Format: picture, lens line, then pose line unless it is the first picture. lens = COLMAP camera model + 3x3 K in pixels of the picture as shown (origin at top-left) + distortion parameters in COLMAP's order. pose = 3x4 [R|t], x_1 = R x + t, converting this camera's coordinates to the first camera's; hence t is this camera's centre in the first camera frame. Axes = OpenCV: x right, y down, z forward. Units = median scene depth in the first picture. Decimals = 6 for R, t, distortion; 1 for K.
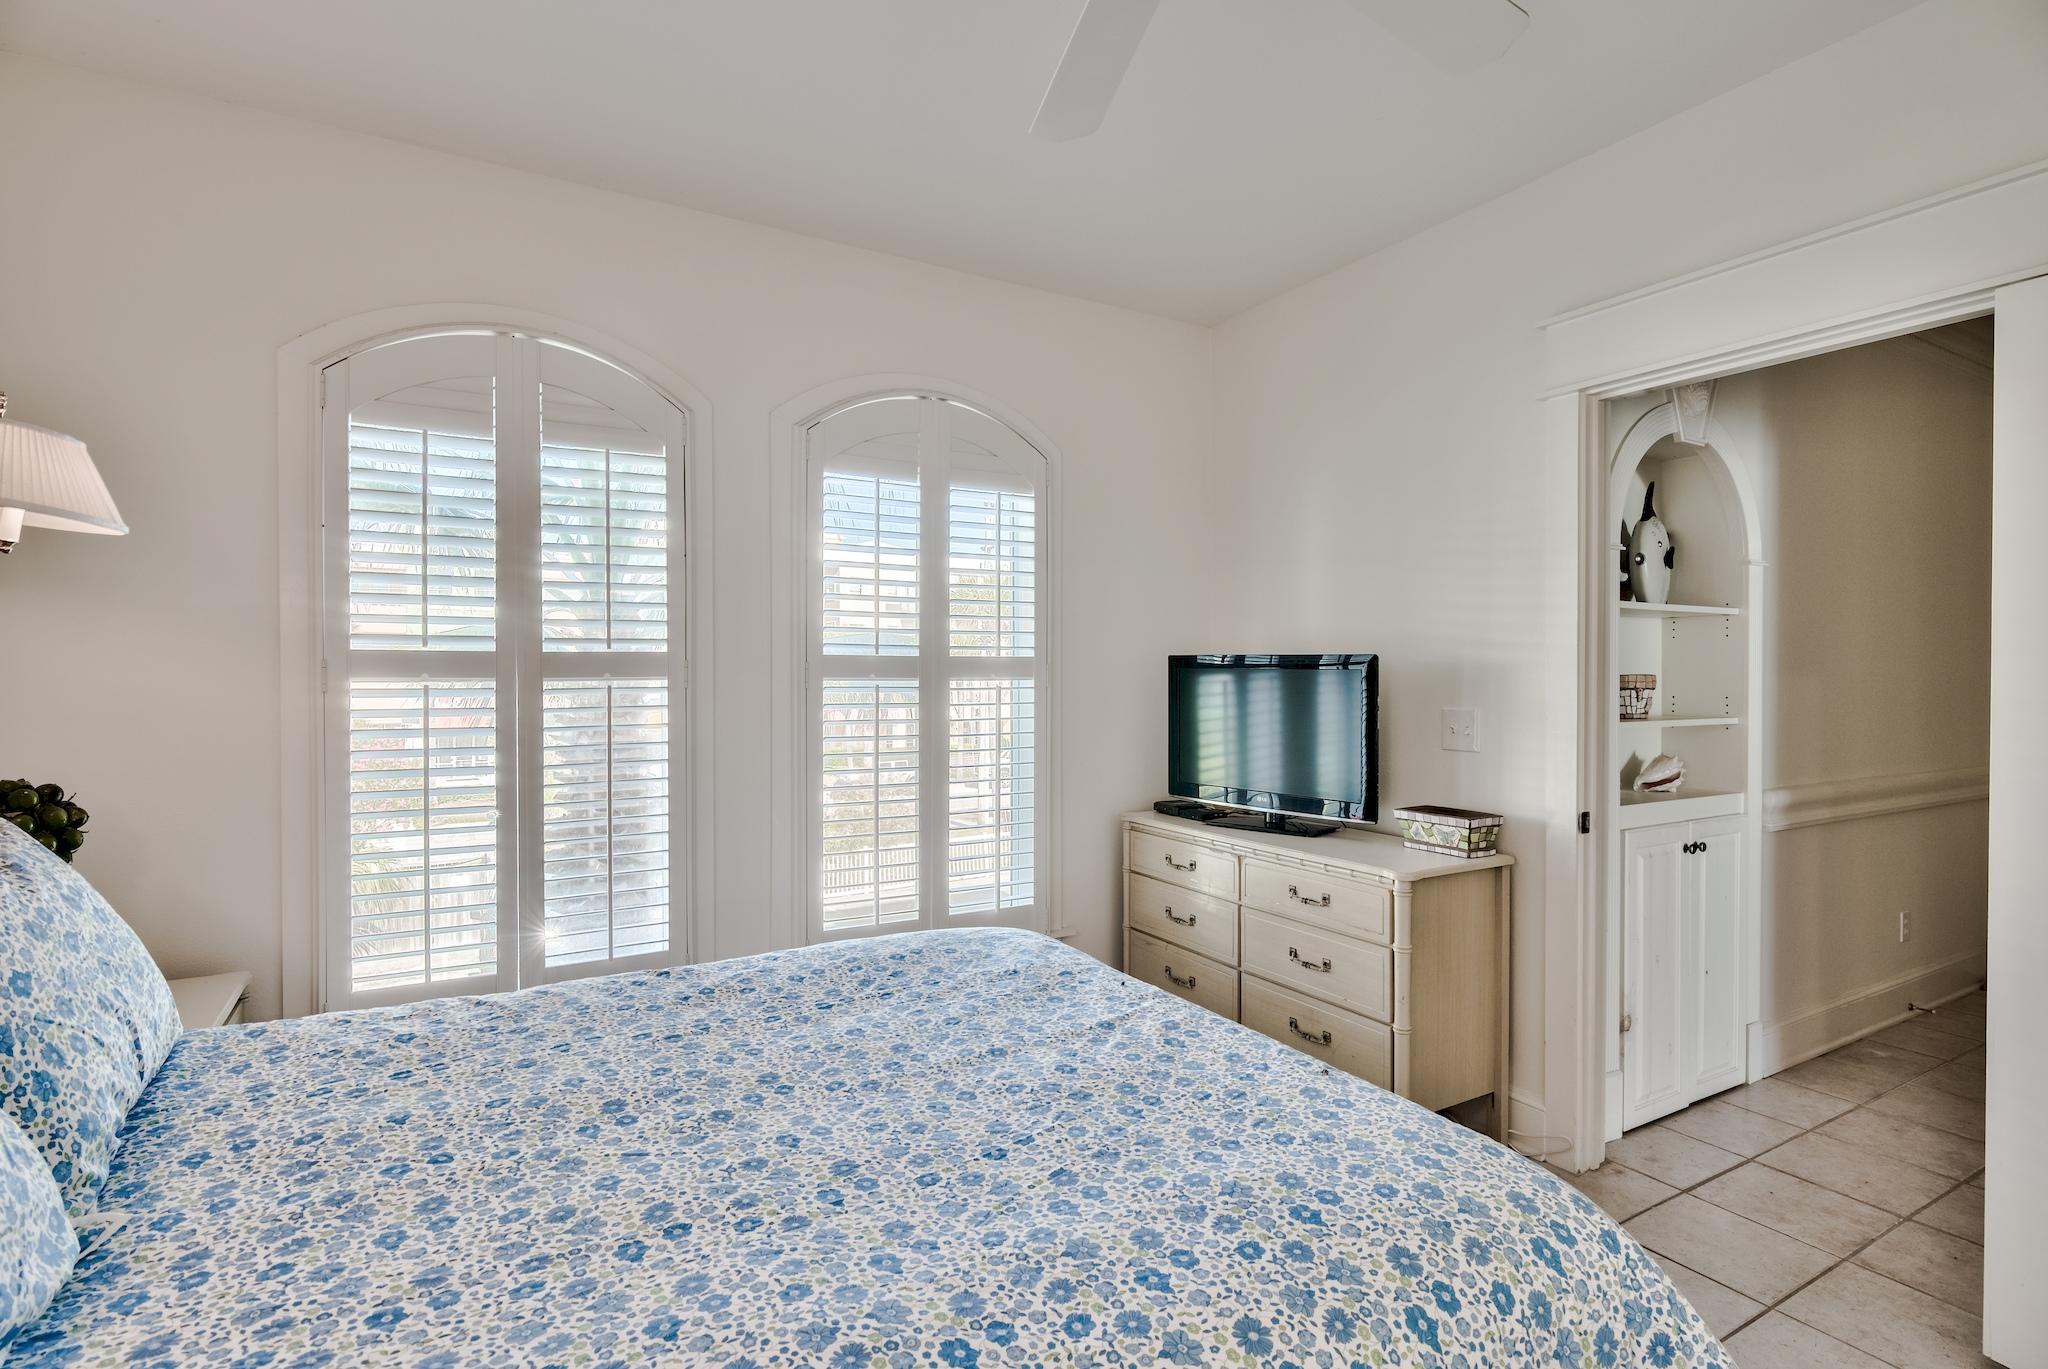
lens RADIAL K [[994.0, 0, 1023.7], [0, 994.0, 686.9], [0, 0, 1]] dist [-0.003505, -0.001165]
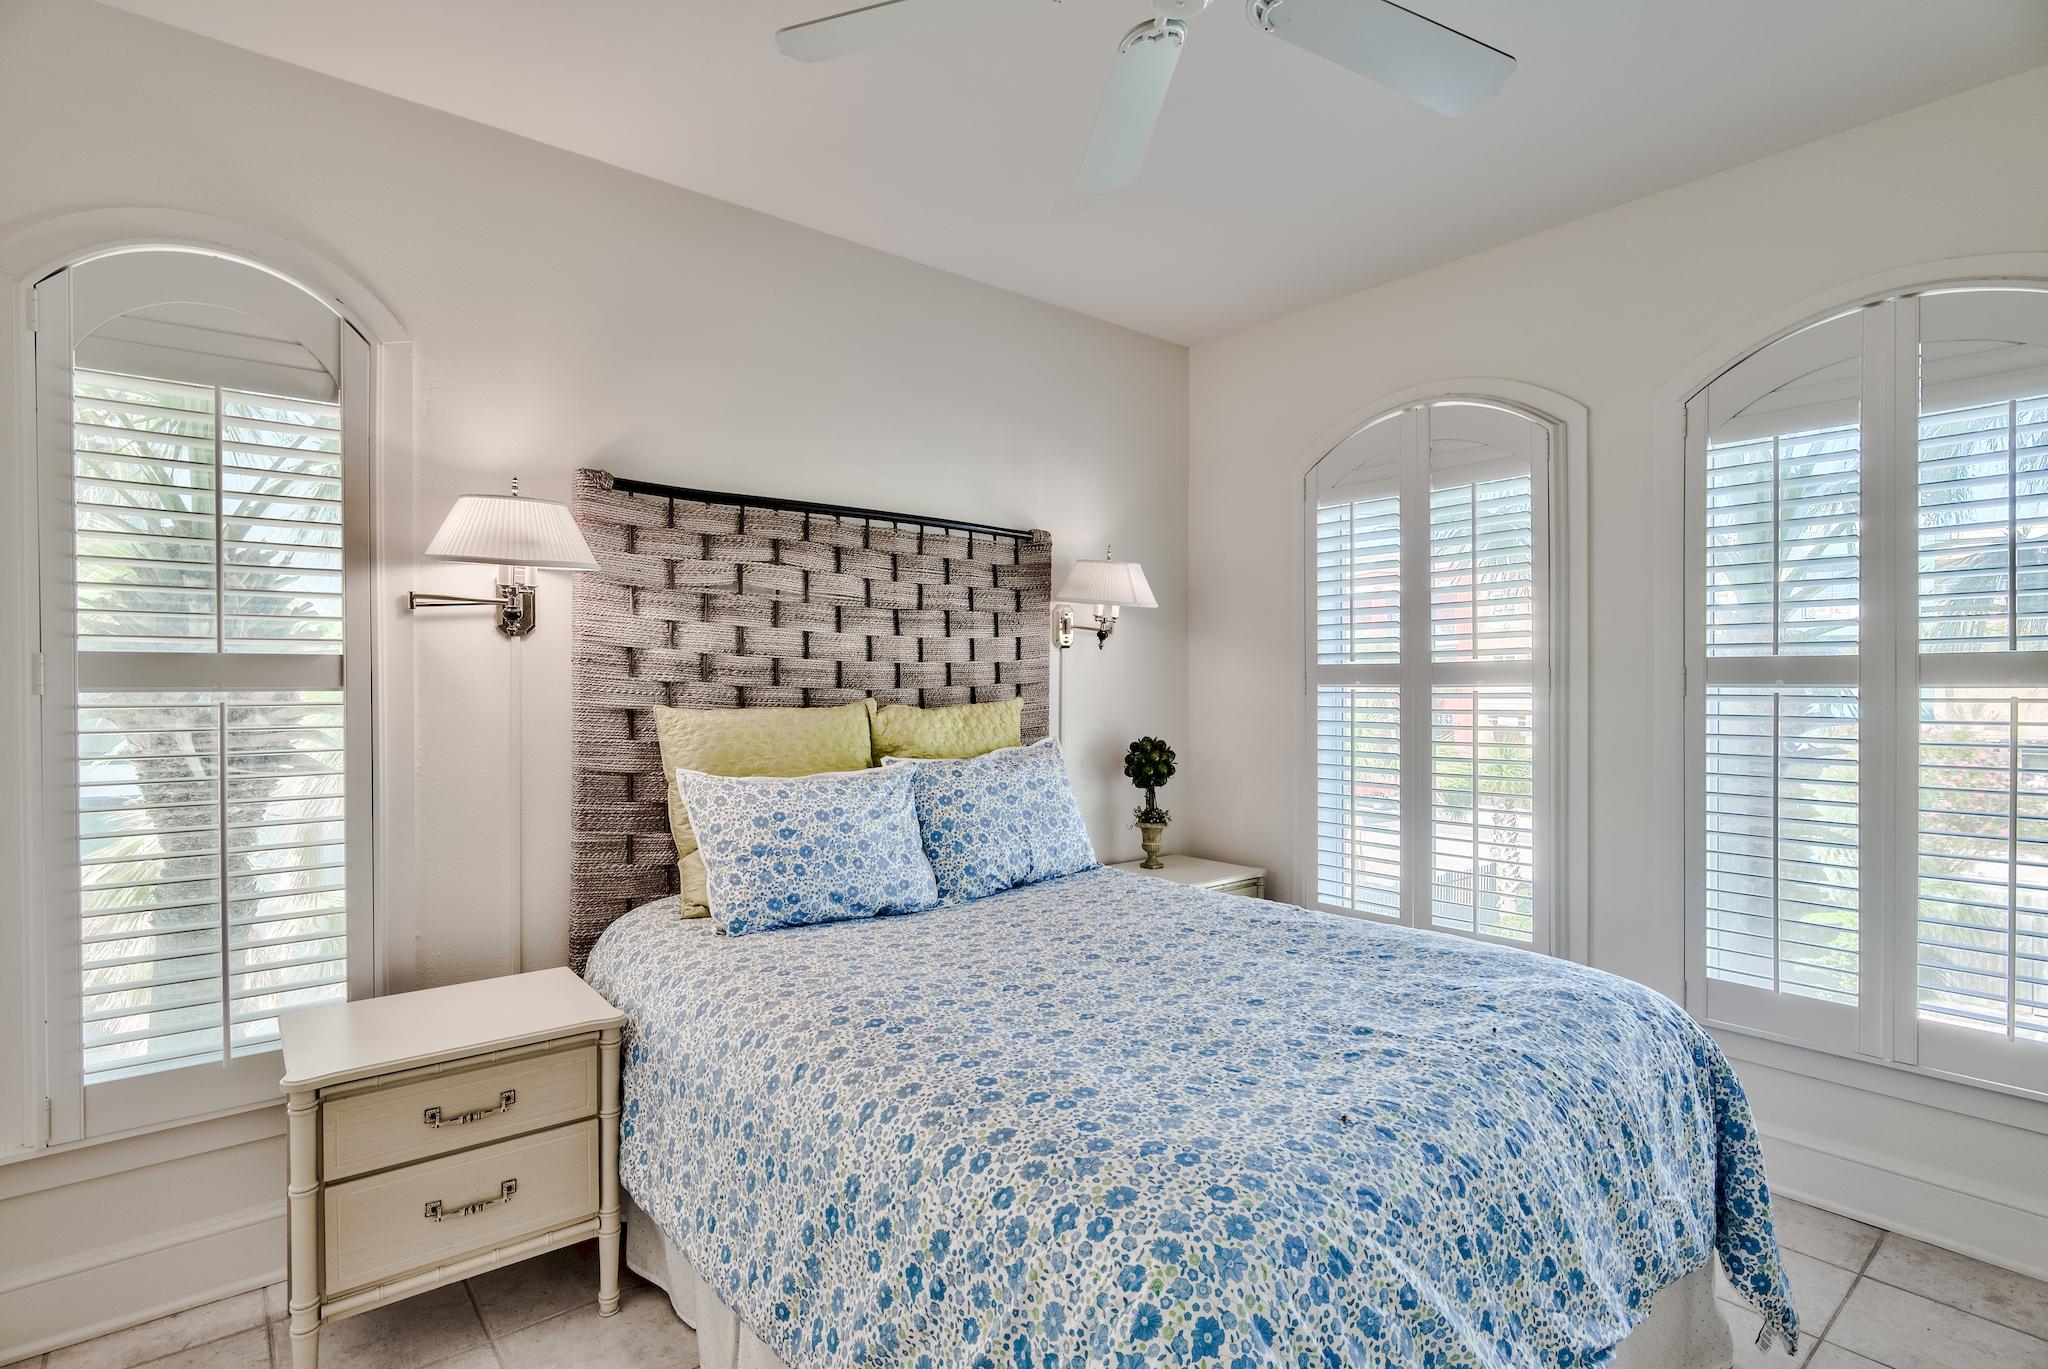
lens RADIAL K [[994.0, 0, 1023.7], [0, 994.0, 686.9], [0, 0, 1]] dist [-0.003505, -0.001165]
pose [[0.169833, 0.001032, -0.985472, 1.003161], [-0.008315, 0.999965, -0.000386, -0.002164], [0.985438, 0.008260, 0.169835, 0.487554]]
